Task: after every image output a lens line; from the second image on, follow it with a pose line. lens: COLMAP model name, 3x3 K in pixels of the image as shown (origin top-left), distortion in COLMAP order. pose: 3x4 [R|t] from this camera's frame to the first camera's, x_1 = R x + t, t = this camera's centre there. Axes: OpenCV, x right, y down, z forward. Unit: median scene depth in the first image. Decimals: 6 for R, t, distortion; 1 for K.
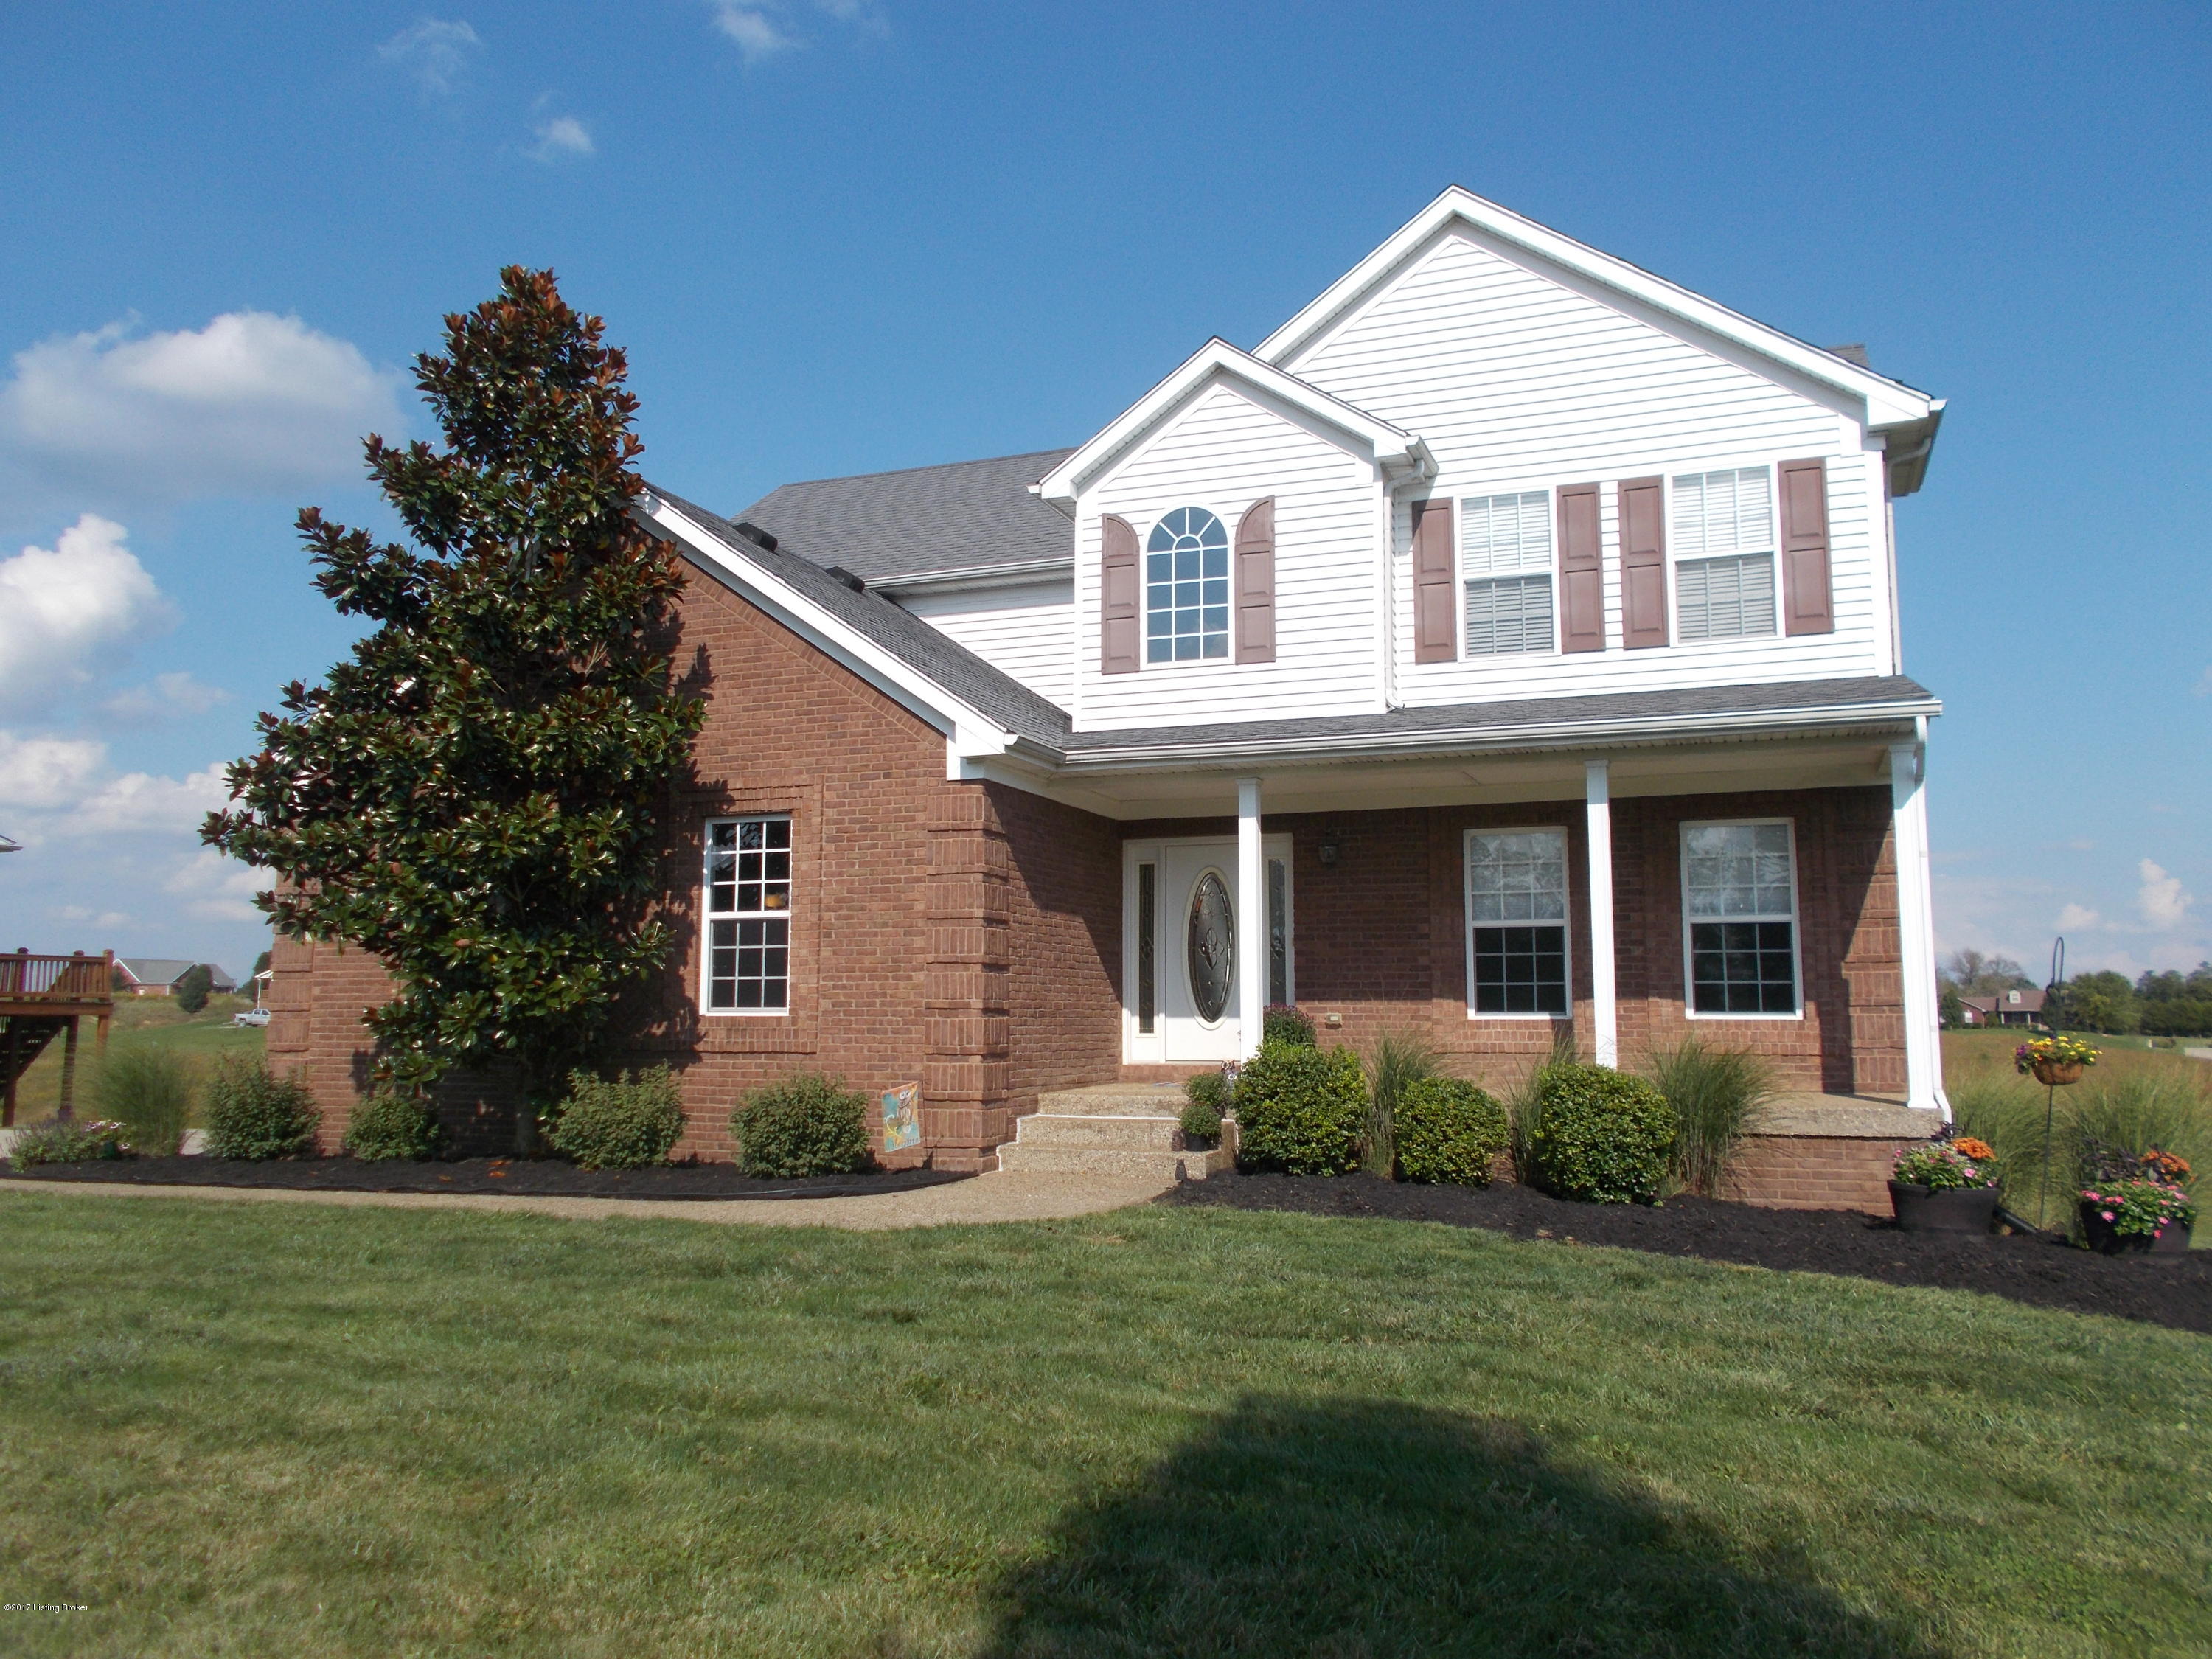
lens RADIAL K [[1705.0, 0, 1106.0], [0, 1705.0, 829.5], [0, 0, 1]] dist [-0.003212, 0.009394]
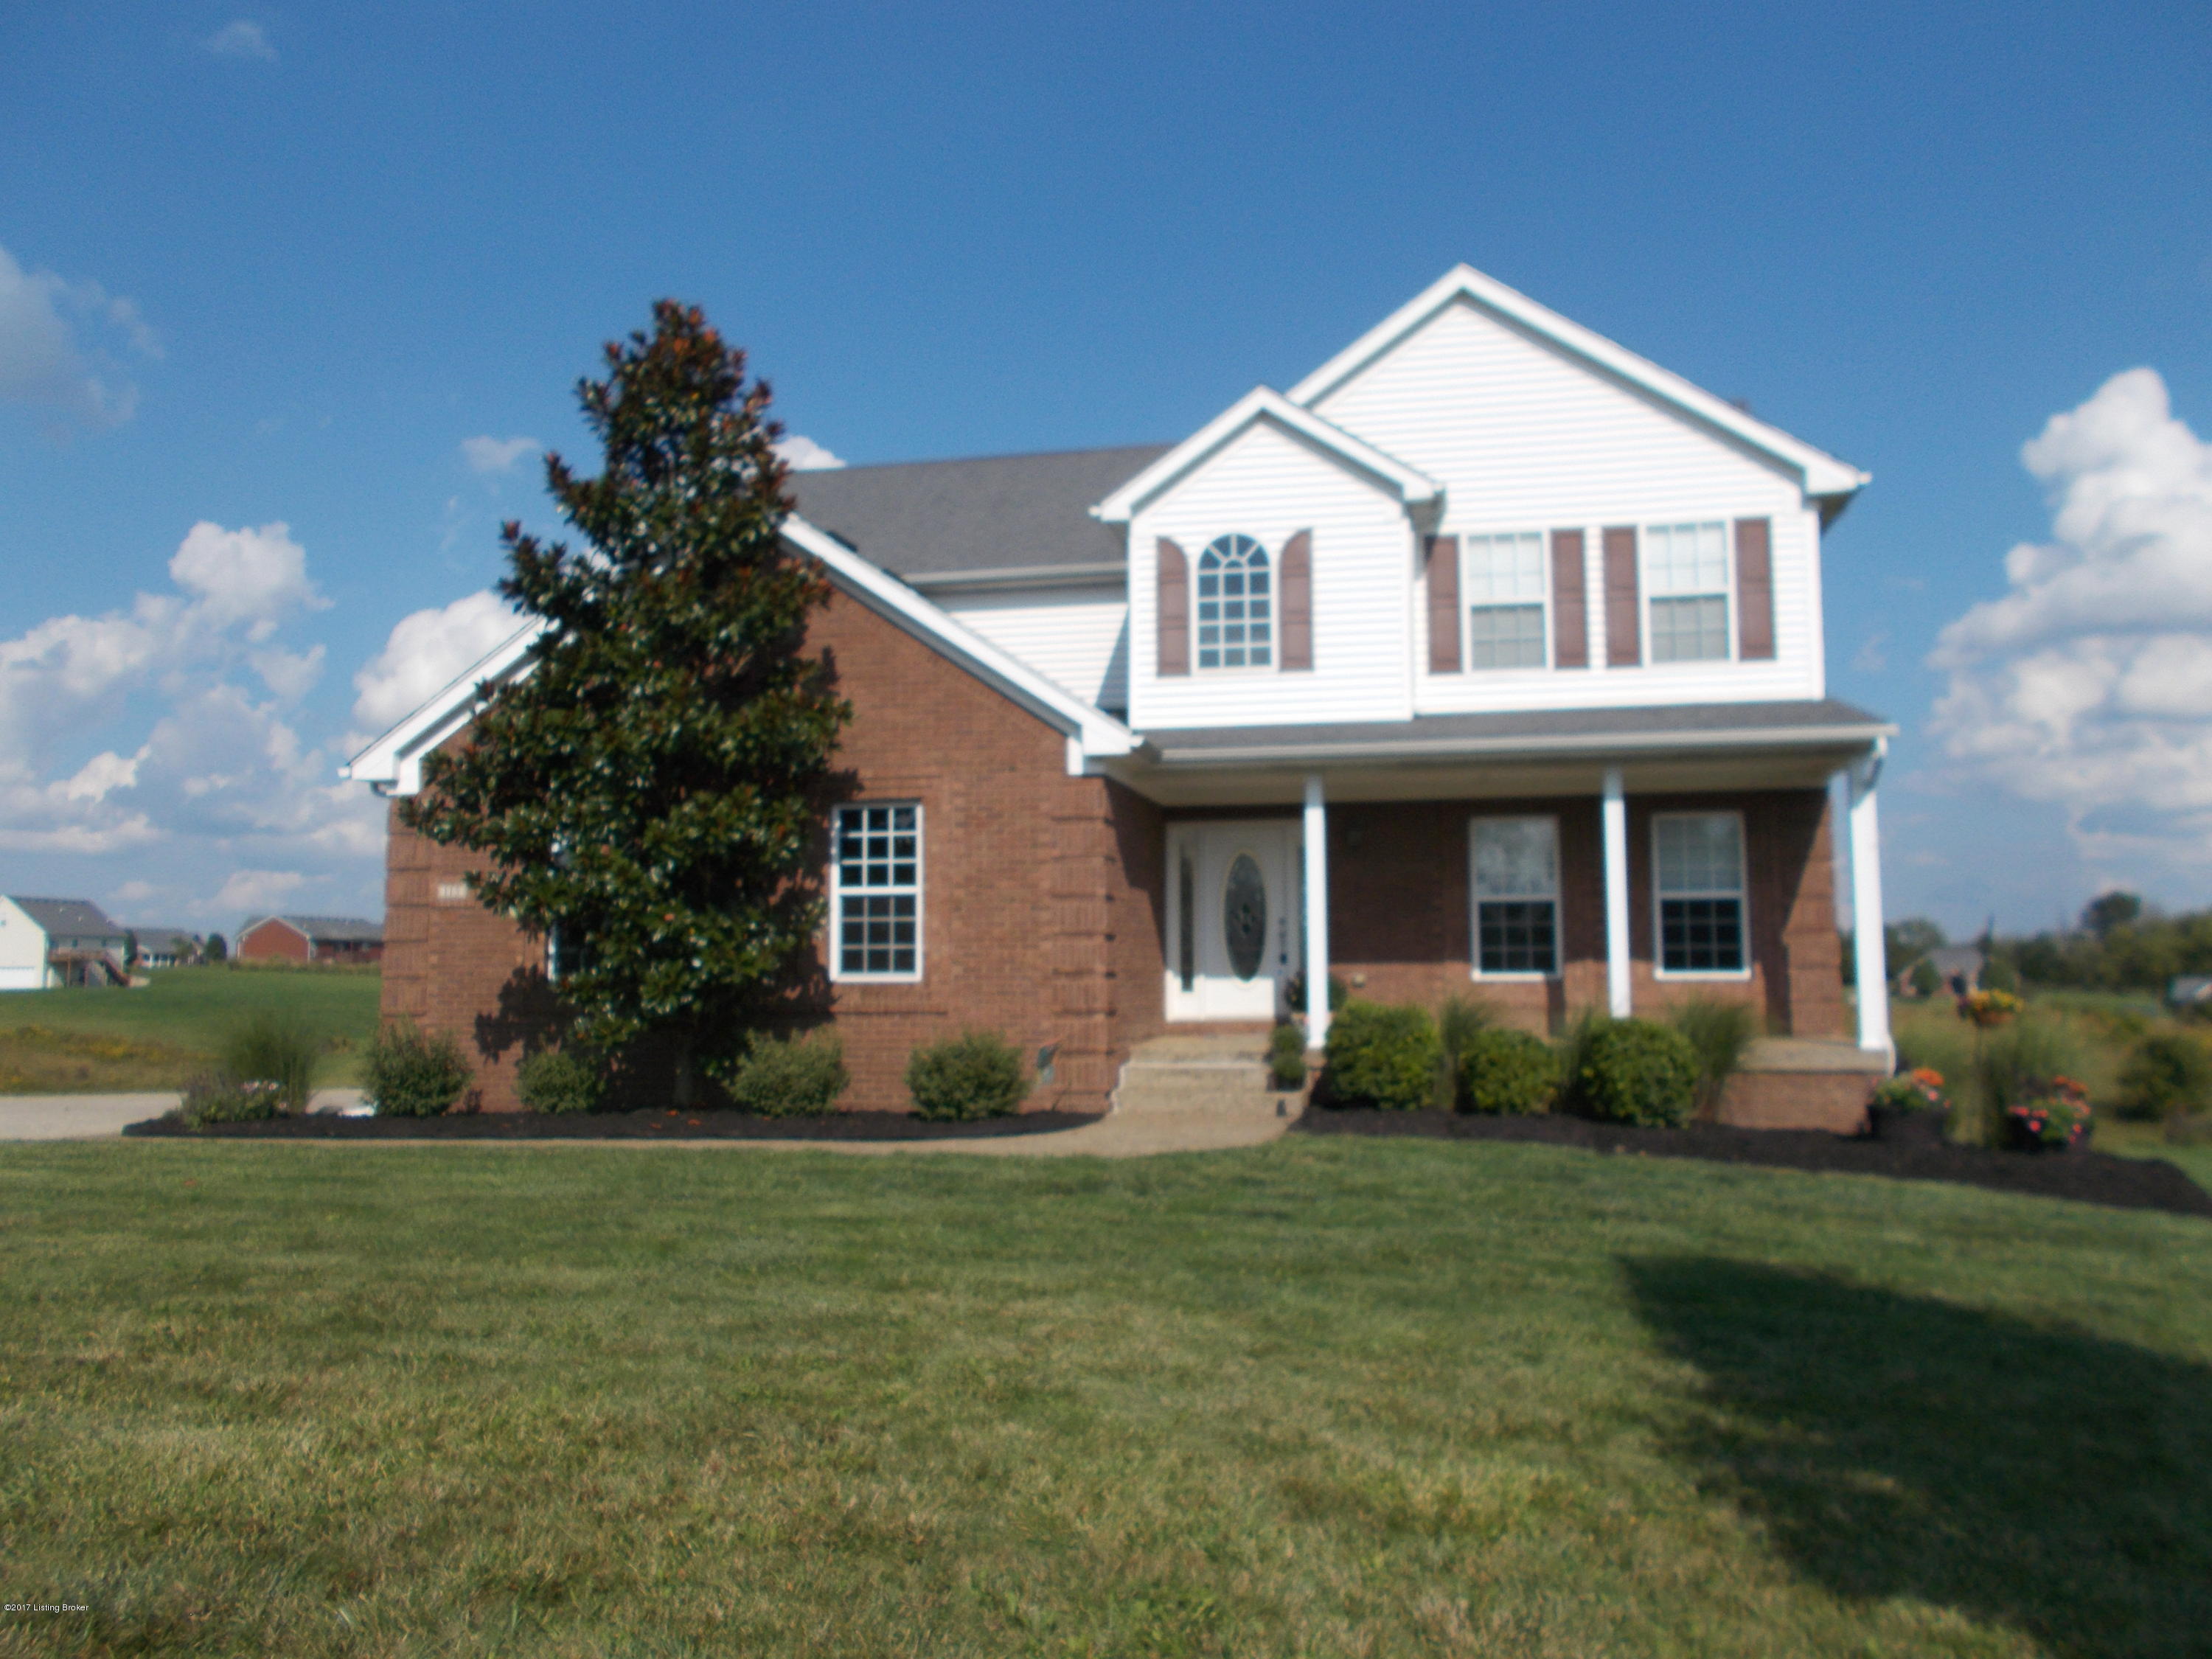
lens RADIAL K [[1705.0, 0, 1106.0], [0, 1705.0, 829.5], [0, 0, 1]] dist [-0.003212, 0.009394]
pose [[0.987757, 0.006924, 0.155848, -0.234447], [-0.011067, 0.999608, 0.025729, -0.020755], [-0.155609, -0.027139, 0.987446, -0.132116]]
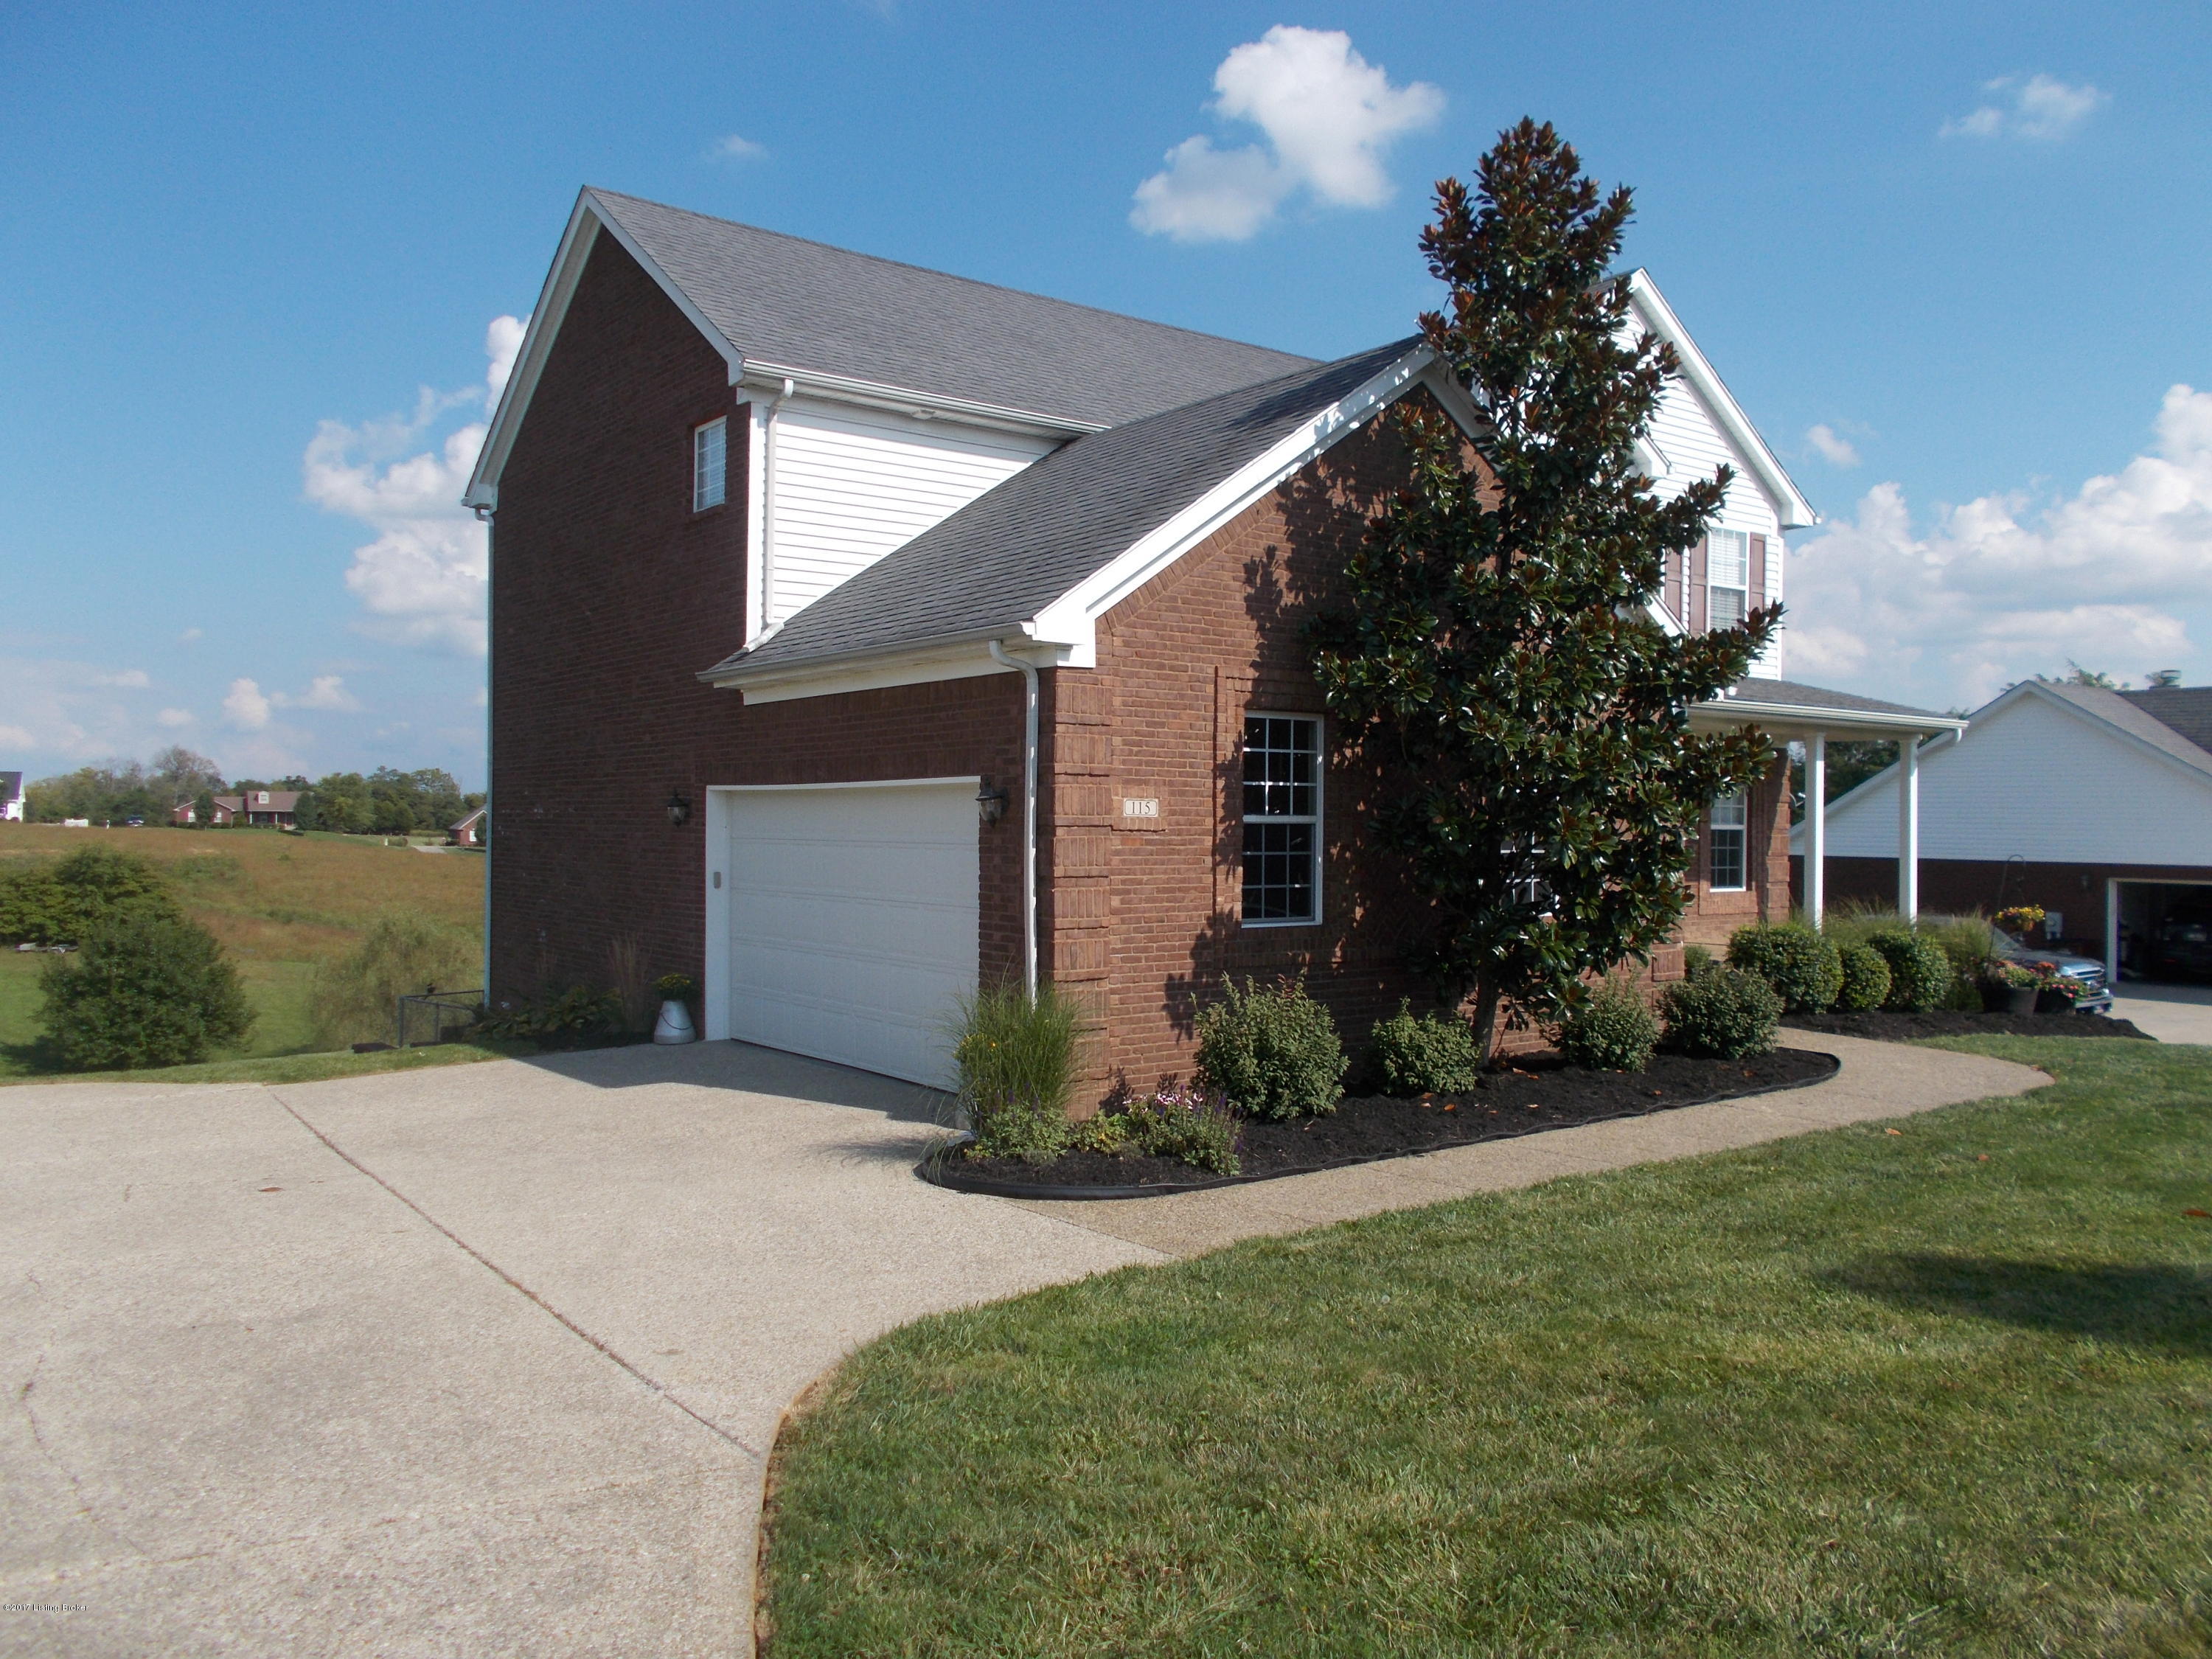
lens RADIAL K [[1705.0, 0, 1106.0], [0, 1705.0, 829.5], [0, 0, 1]] dist [-0.003212, 0.009394]
pose [[0.522250, 0.001338, 0.852791, -1.238387], [-0.104161, 0.992612, 0.062232, 0.016357], [-0.846407, -0.121328, 0.518531, 0.667800]]
